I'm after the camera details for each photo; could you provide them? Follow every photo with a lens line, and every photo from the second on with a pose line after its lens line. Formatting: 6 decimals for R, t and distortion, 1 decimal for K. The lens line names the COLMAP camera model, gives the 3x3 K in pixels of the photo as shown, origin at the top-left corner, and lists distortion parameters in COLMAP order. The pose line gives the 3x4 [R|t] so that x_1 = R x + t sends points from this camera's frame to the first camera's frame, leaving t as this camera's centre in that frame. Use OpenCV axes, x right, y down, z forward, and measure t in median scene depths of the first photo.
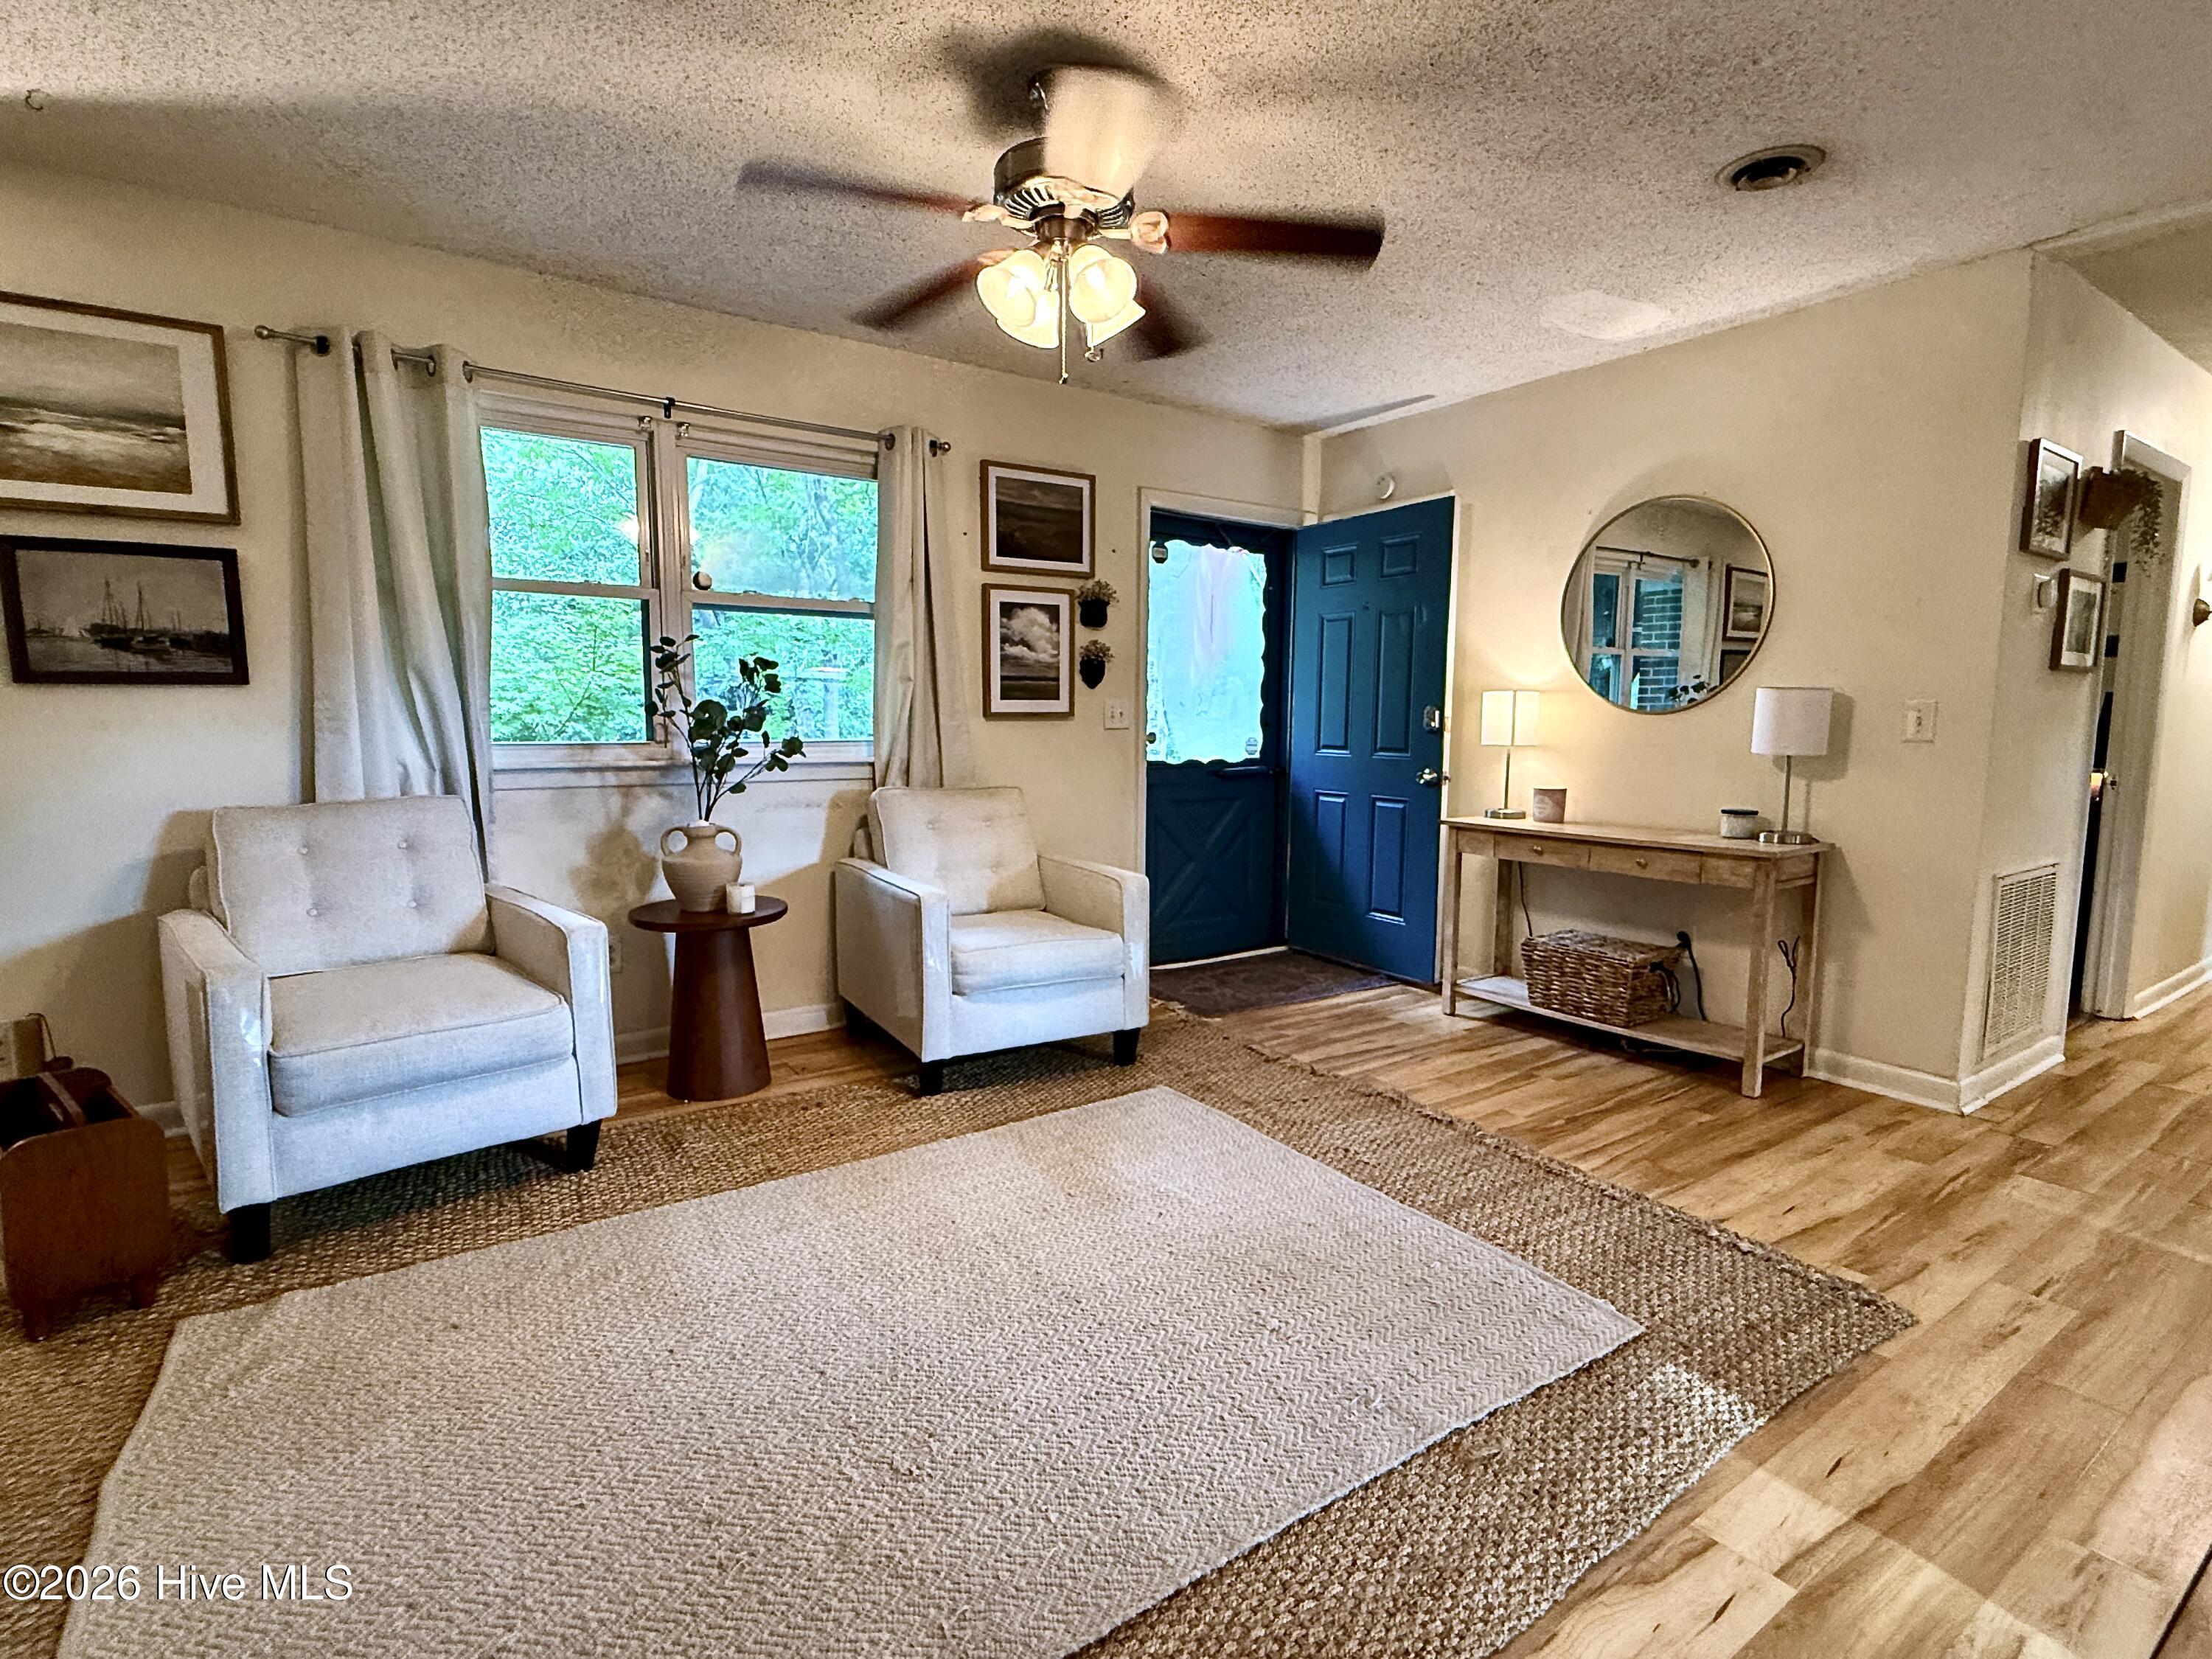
lens RADIAL K [[1079.1, 0, 1094.9], [0, 1079.1, 831.5], [0, 0, 1]] dist [-0.005078, -0.000716]
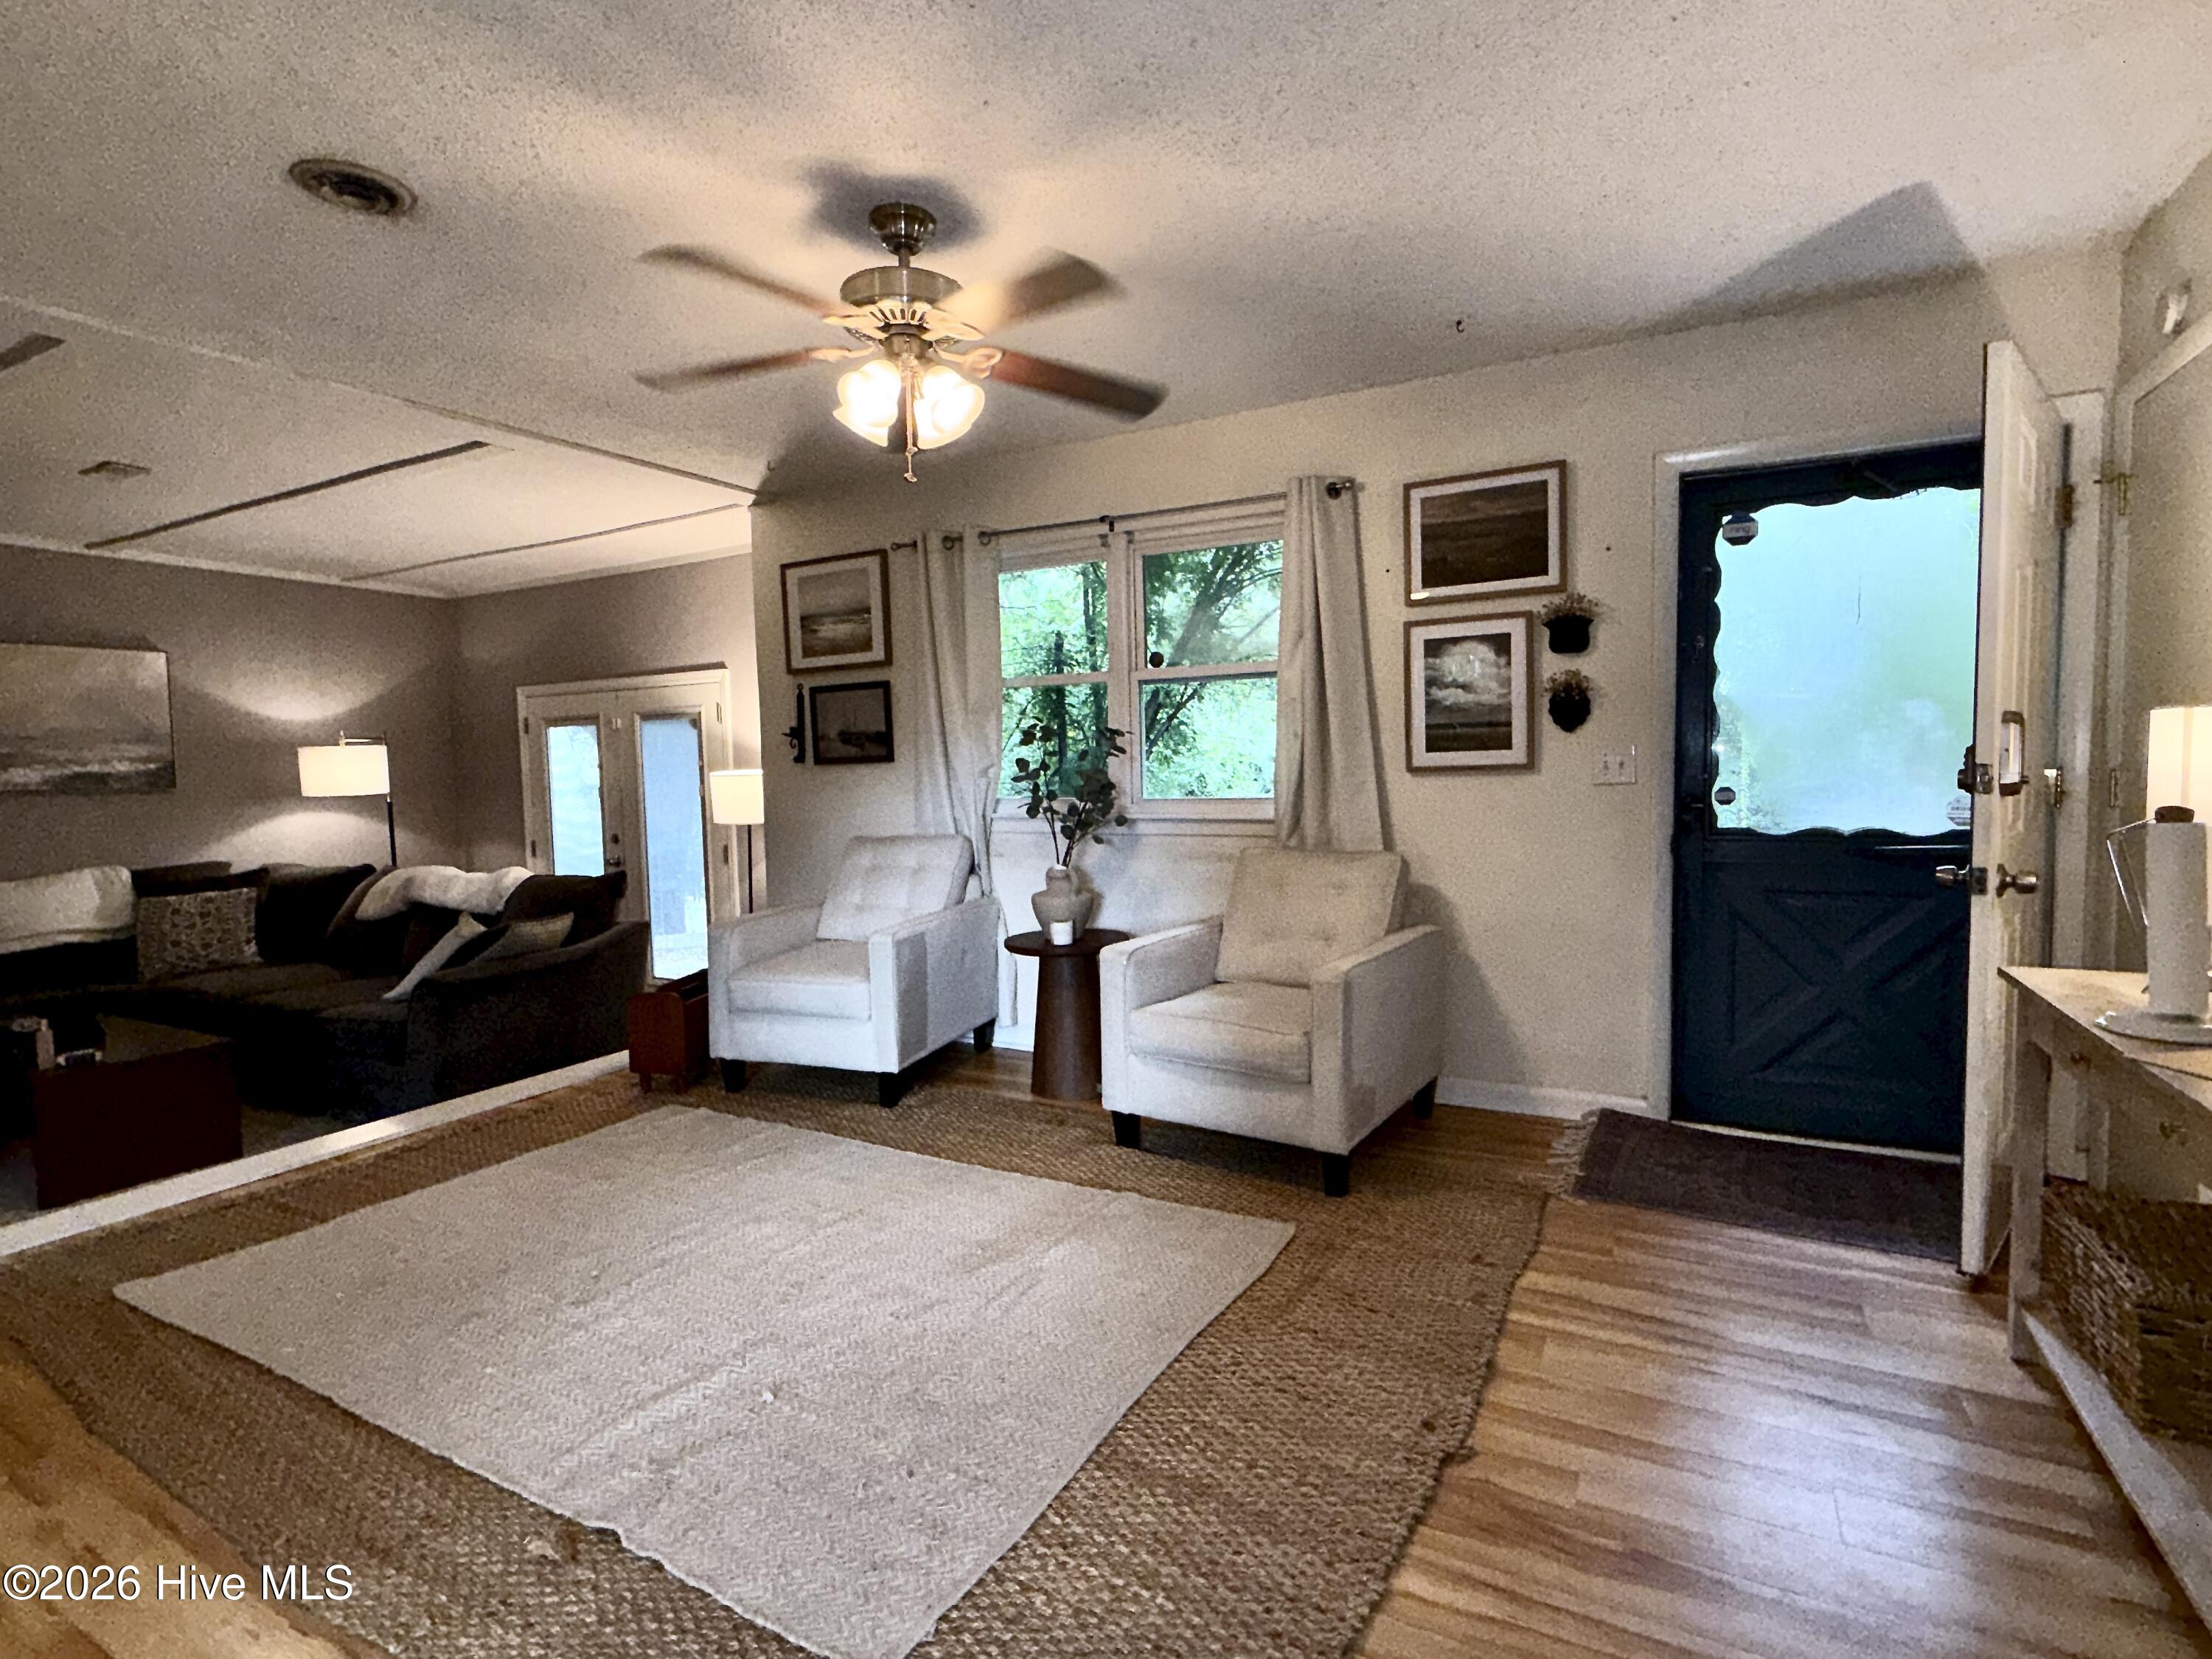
lens RADIAL K [[1079.1, 0, 1095.6], [0, 1079.1, 831.9], [0, 0, 1]] dist [-0.005078, -0.000716]
pose [[0.447390, 0.042488, -0.893329, 0.571784], [-0.071283, 0.997387, 0.011738, -0.049840], [0.891494, 0.058428, 0.449249, 0.380372]]
